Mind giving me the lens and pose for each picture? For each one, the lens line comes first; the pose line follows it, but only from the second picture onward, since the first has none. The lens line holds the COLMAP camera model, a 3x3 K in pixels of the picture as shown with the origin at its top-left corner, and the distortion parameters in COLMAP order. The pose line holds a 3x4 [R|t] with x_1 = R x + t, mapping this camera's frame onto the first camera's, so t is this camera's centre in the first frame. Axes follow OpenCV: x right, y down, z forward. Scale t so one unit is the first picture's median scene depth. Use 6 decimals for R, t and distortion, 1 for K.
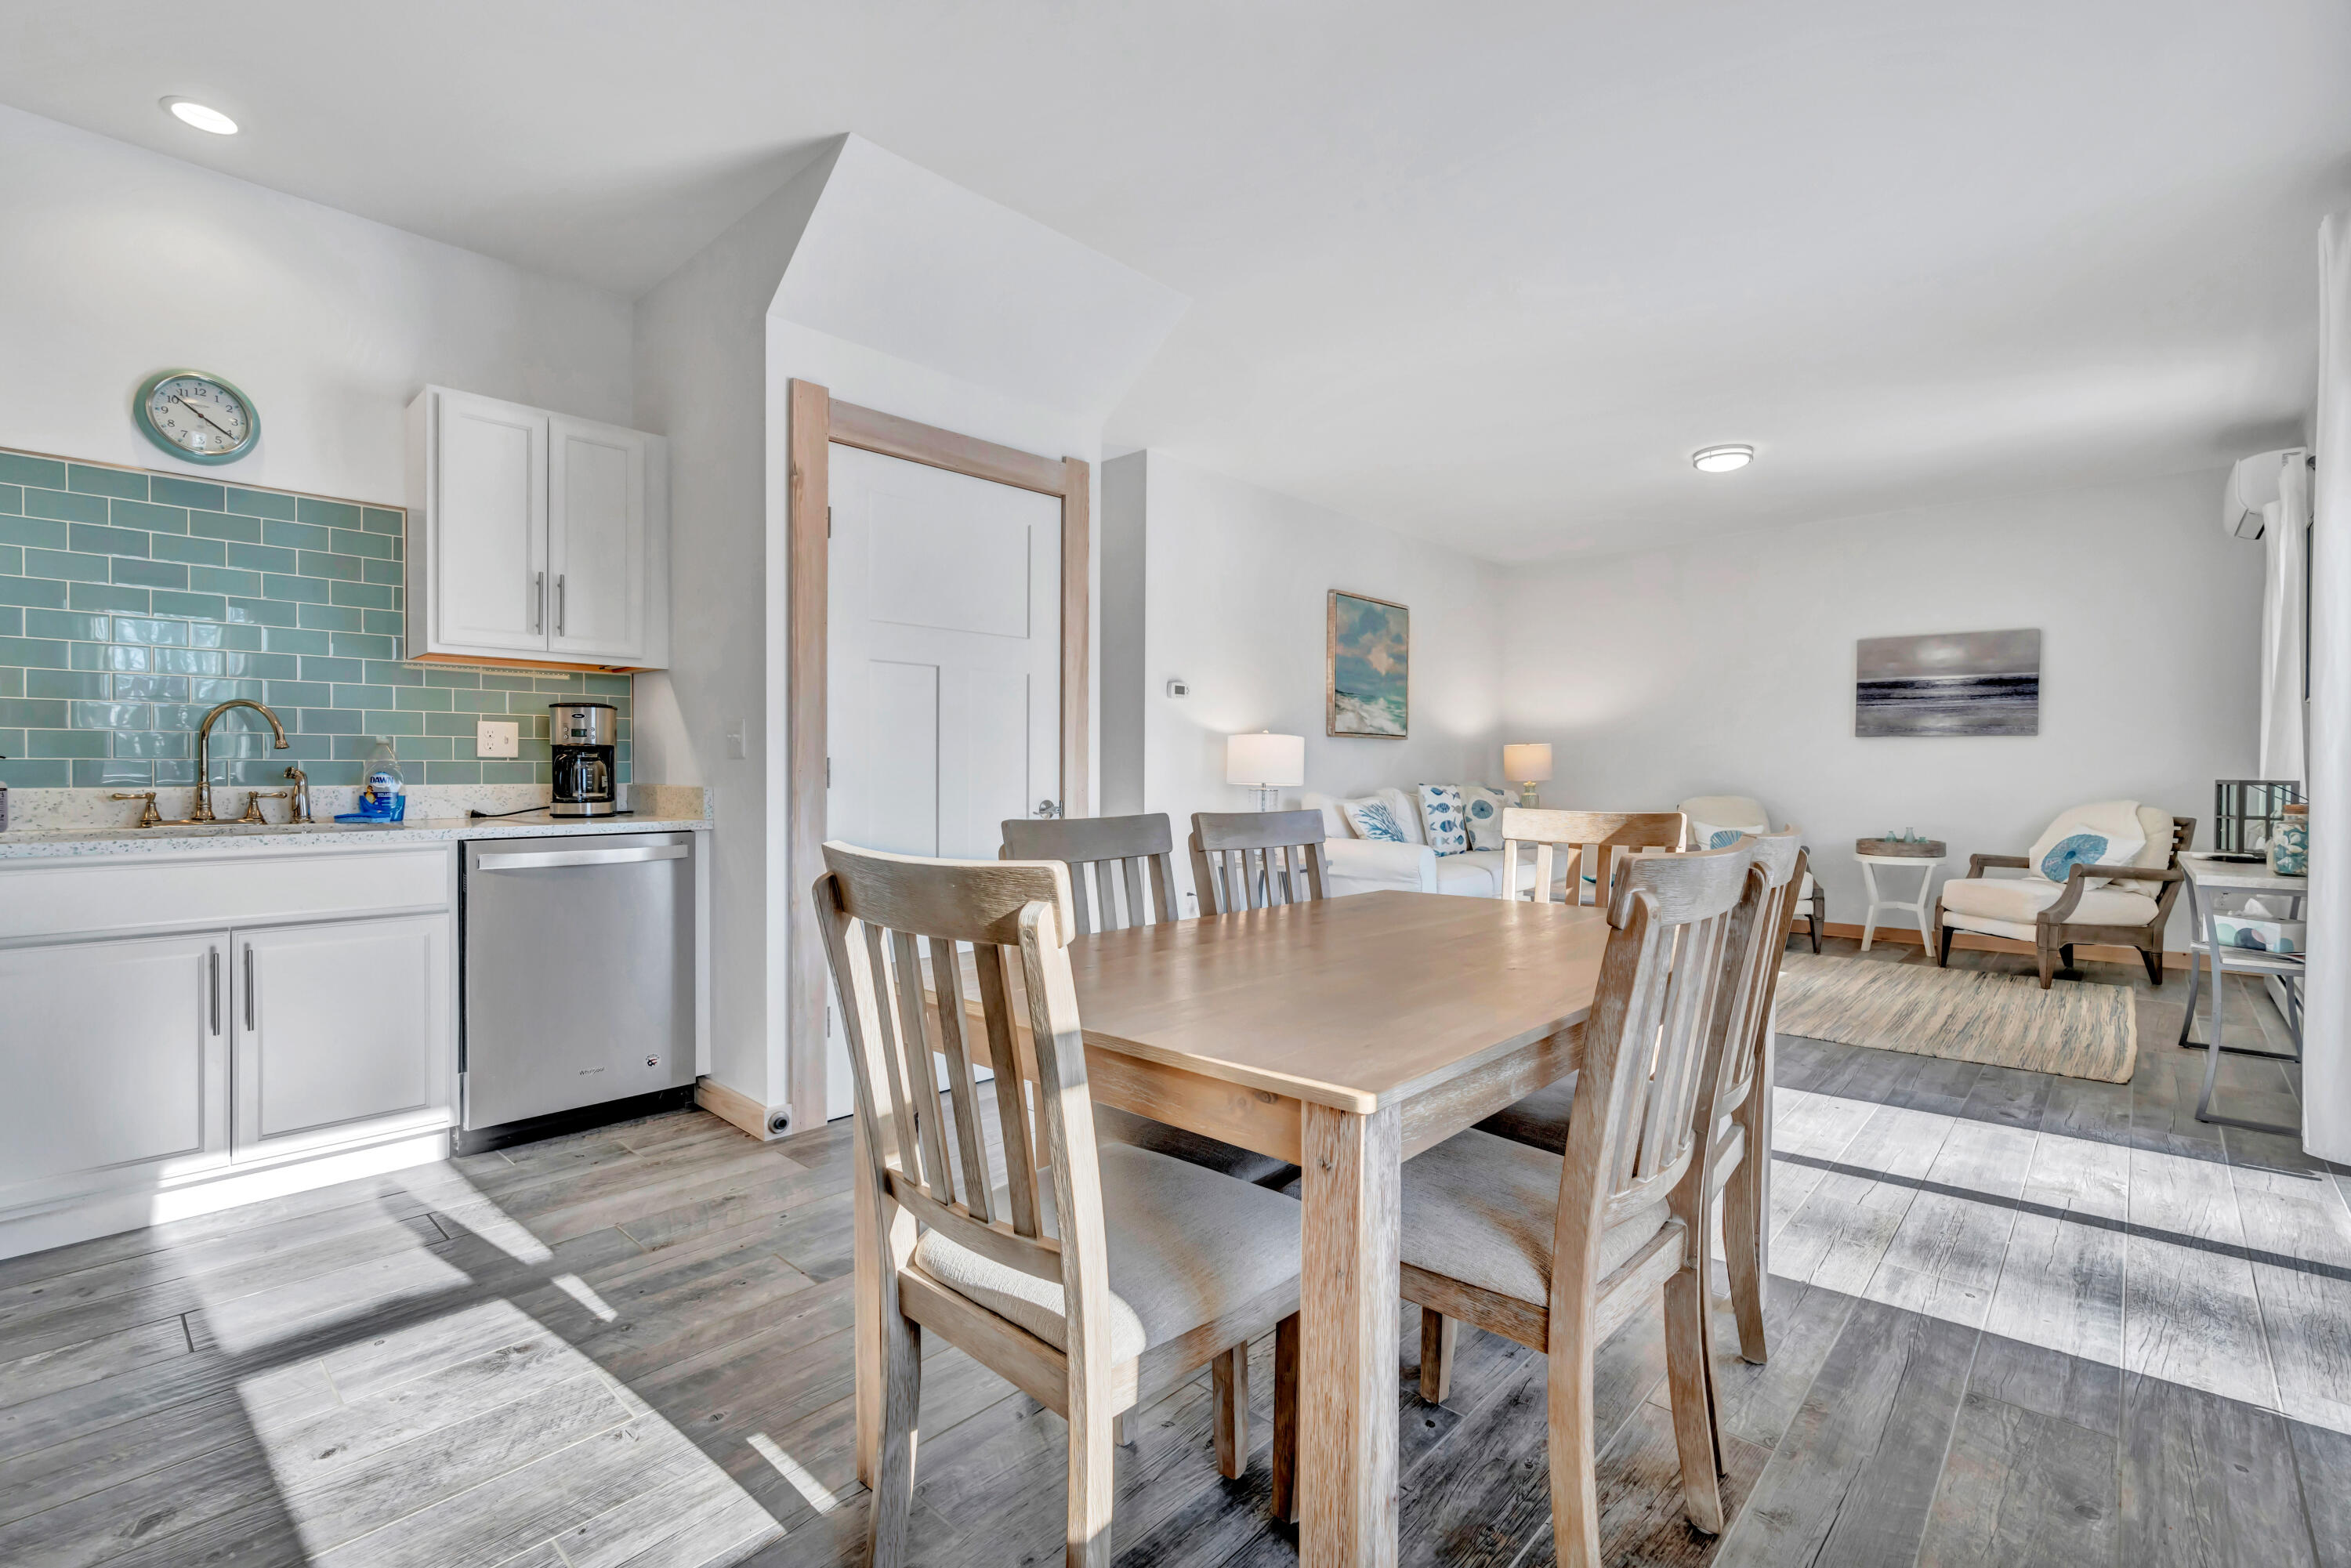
lens RADIAL K [[1037.6, 0, 1201.1], [0, 1037.6, 787.8], [0, 0, 1]] dist [-0.026459, 0.012953]
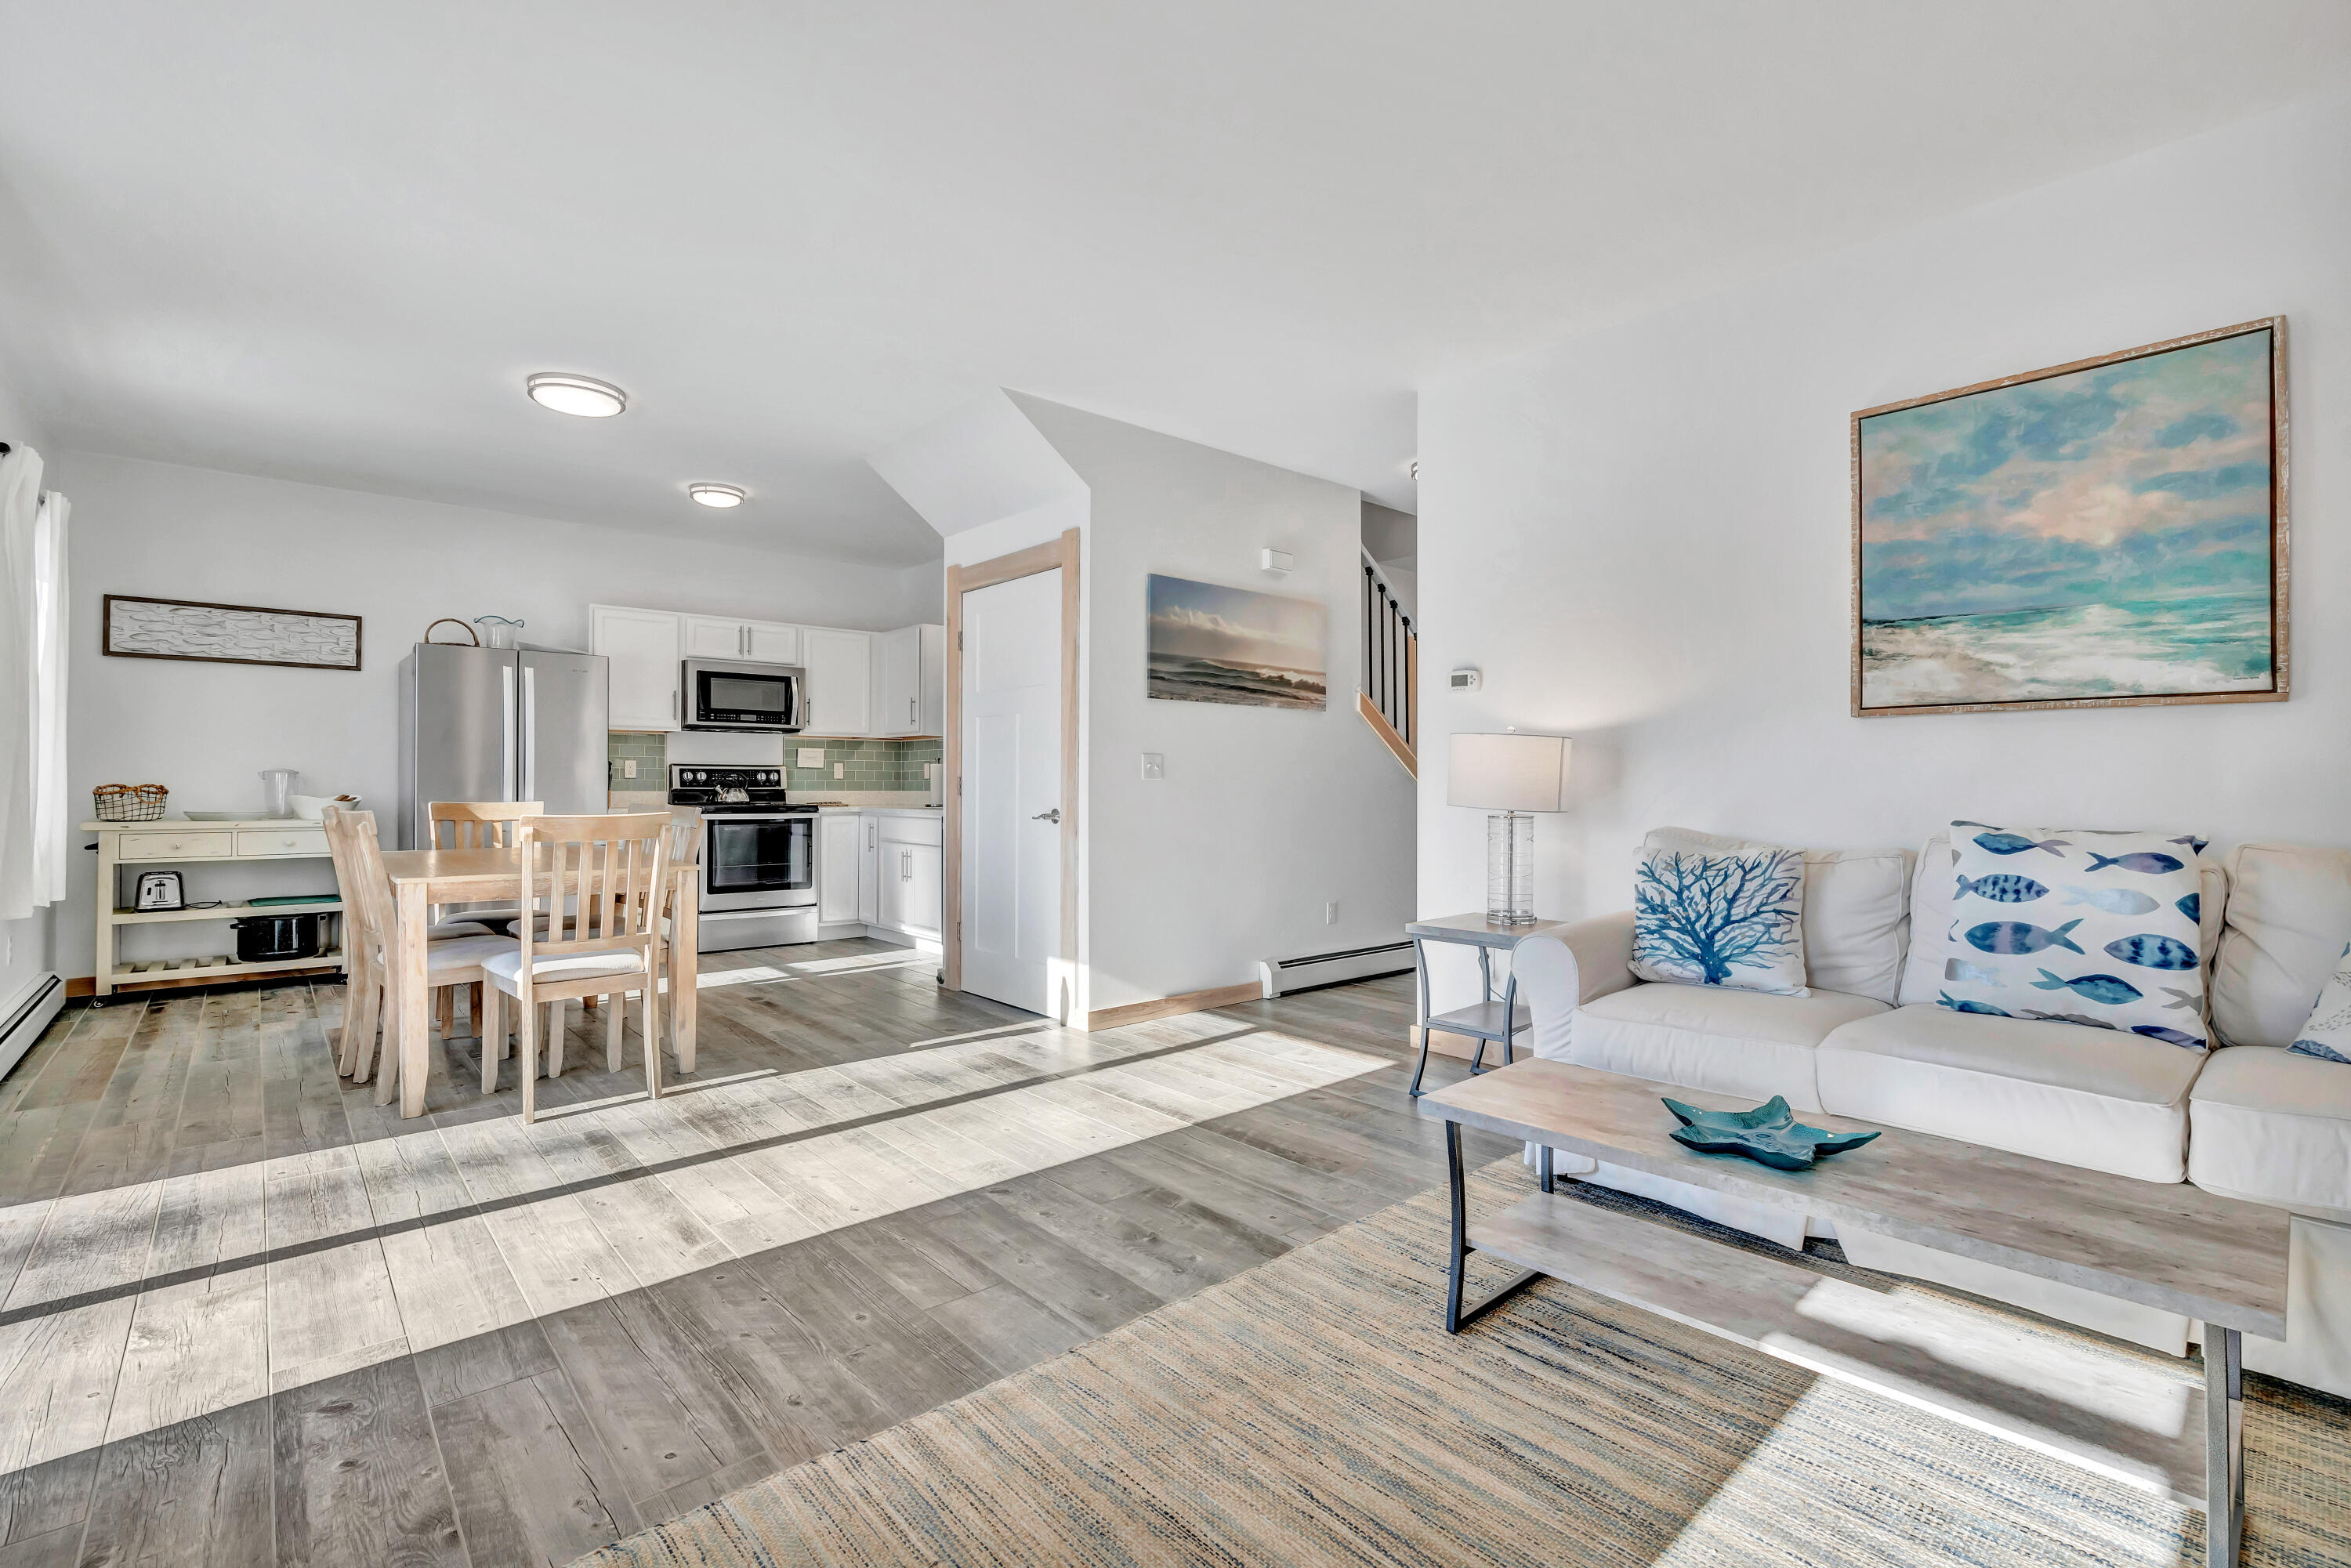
lens RADIAL K [[1064.8, 0, 1192.8], [0, 1064.8, 785.5], [0, 0, 1]] dist [-0.017437, 0.009573]
pose [[-0.102224, -0.002357, -0.994759, 0.794253], [-0.021566, 0.999767, -0.000153, -0.014134], [0.994528, 0.021438, -0.102251, 0.917690]]
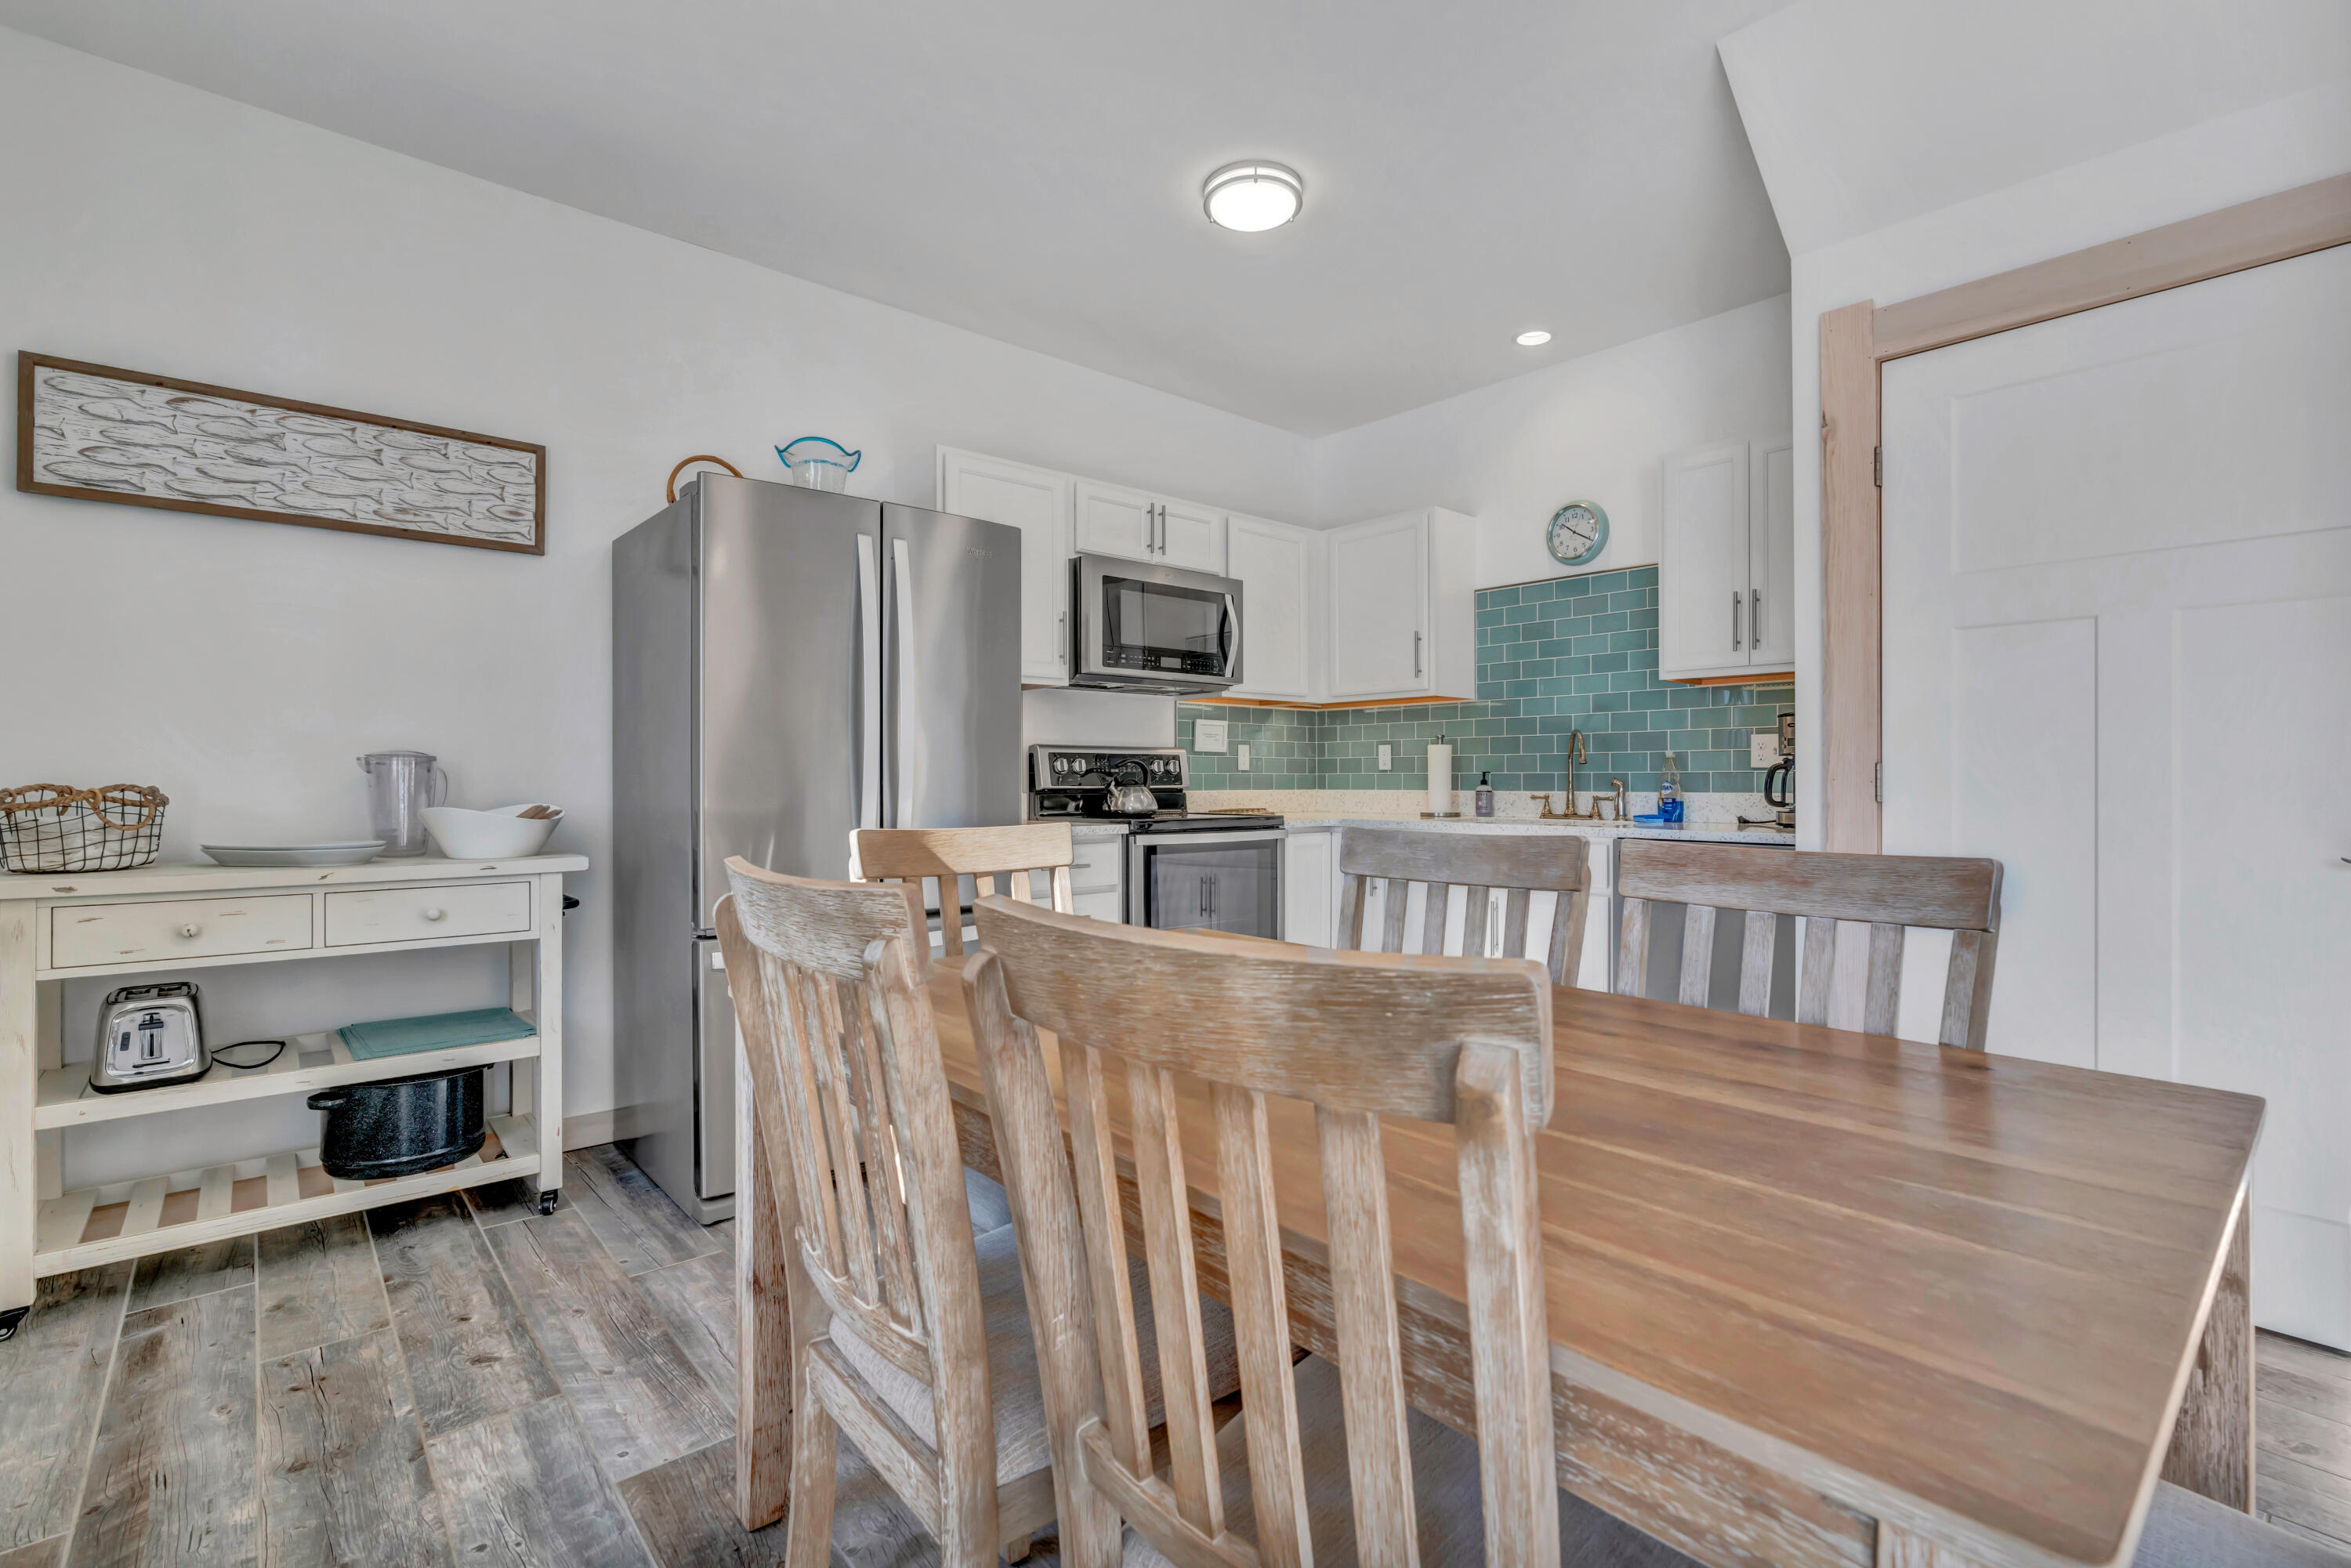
lens RADIAL K [[1066.4, 0, 1175.5], [0, 1066.4, 784.0], [0, 0, 1]] dist [-0.032913, 0.012404]
pose [[-0.101547, 0.002189, -0.994828, 0.296103], [-0.017895, 0.999832, 0.004027, -0.004195], [0.994670, 0.018211, -0.101491, 0.321288]]
